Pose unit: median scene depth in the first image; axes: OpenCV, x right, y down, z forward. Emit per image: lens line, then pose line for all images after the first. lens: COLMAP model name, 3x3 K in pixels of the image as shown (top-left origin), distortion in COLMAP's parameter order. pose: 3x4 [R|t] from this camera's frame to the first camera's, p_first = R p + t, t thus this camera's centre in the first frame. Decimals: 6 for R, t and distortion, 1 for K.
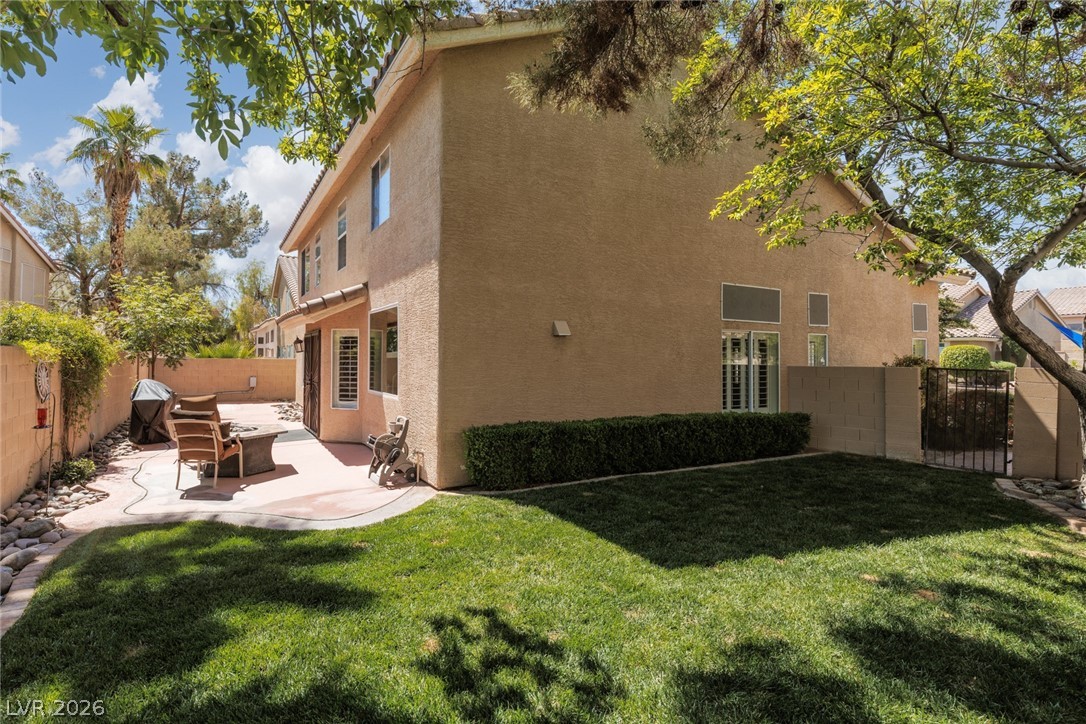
lens RADIAL K [[529.0, 0, 491.6], [0, 529.0, 347.1], [0, 0, 1]] dist [0.000090, -0.000165]
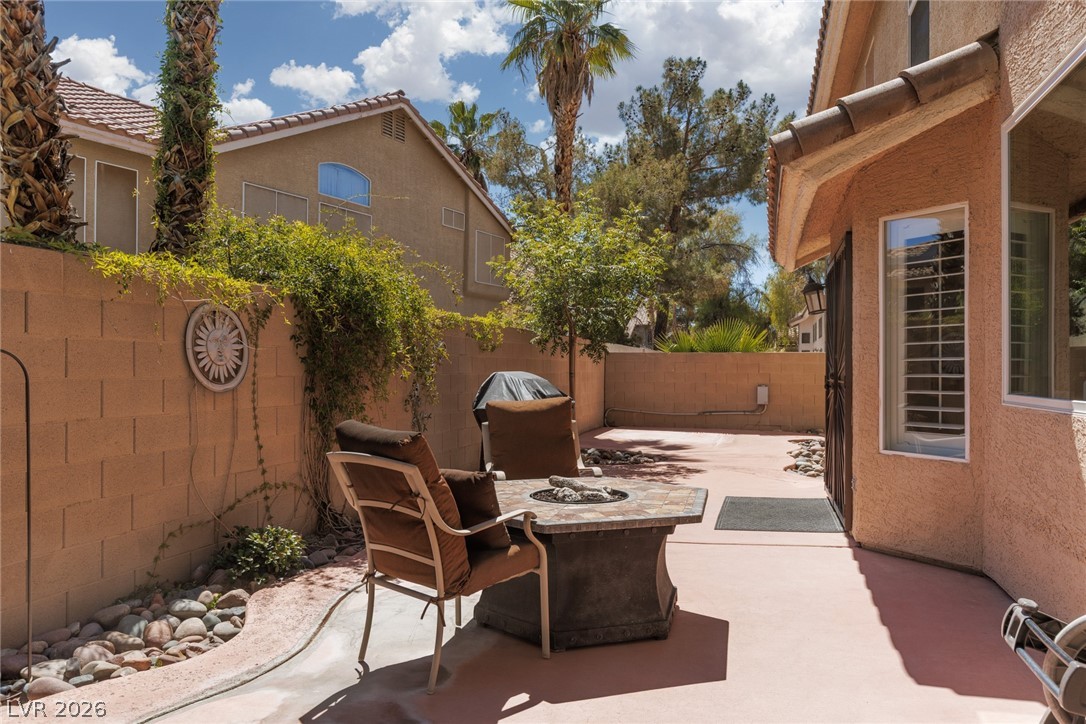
lens RADIAL K [[790.9, 0, 543.0], [0, 790.9, 362.0], [0, 0, 1]] dist [0.010105, 0.004104]
pose [[0.730672, -0.009344, -0.682665, -0.061683], [0.012712, 0.999919, -0.000081, 0.029942], [0.682611, -0.008619, 0.730731, 0.260020]]
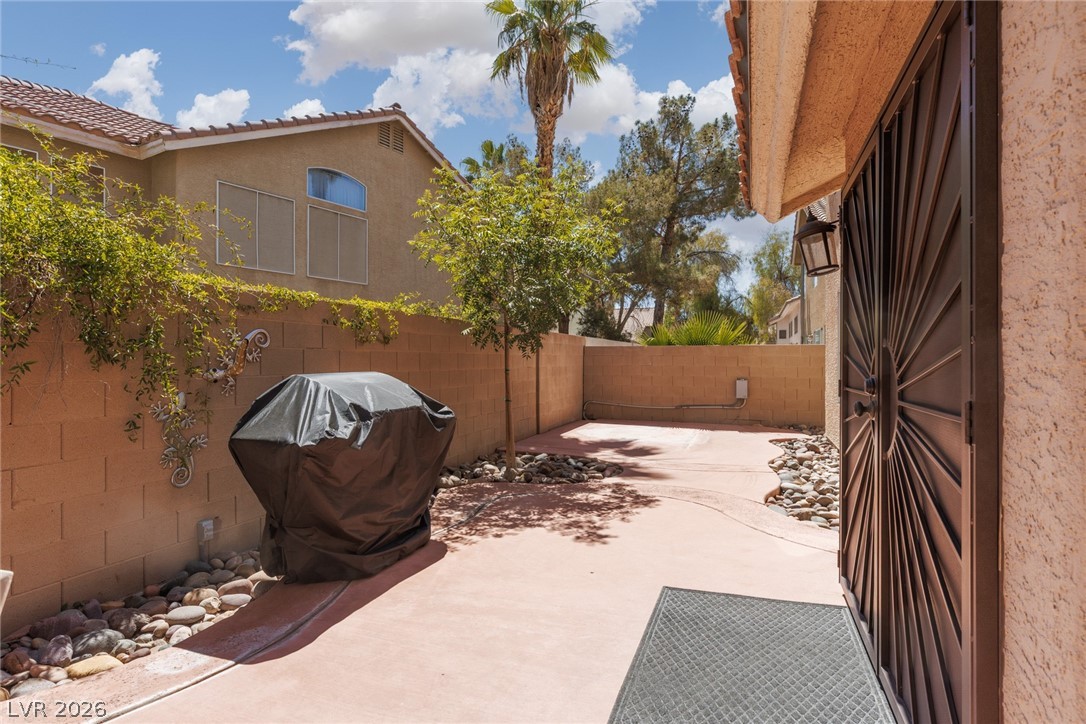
lens RADIAL K [[577.2, 0, 543.0], [0, 577.2, 362.0], [0, 0, 1]] dist [0.013862, 0.000183]
pose [[0.681278, -0.006212, -0.731998, -0.167718], [0.019777, 0.999755, 0.009922, 0.030148], [0.731757, -0.021236, 0.681234, 0.476221]]
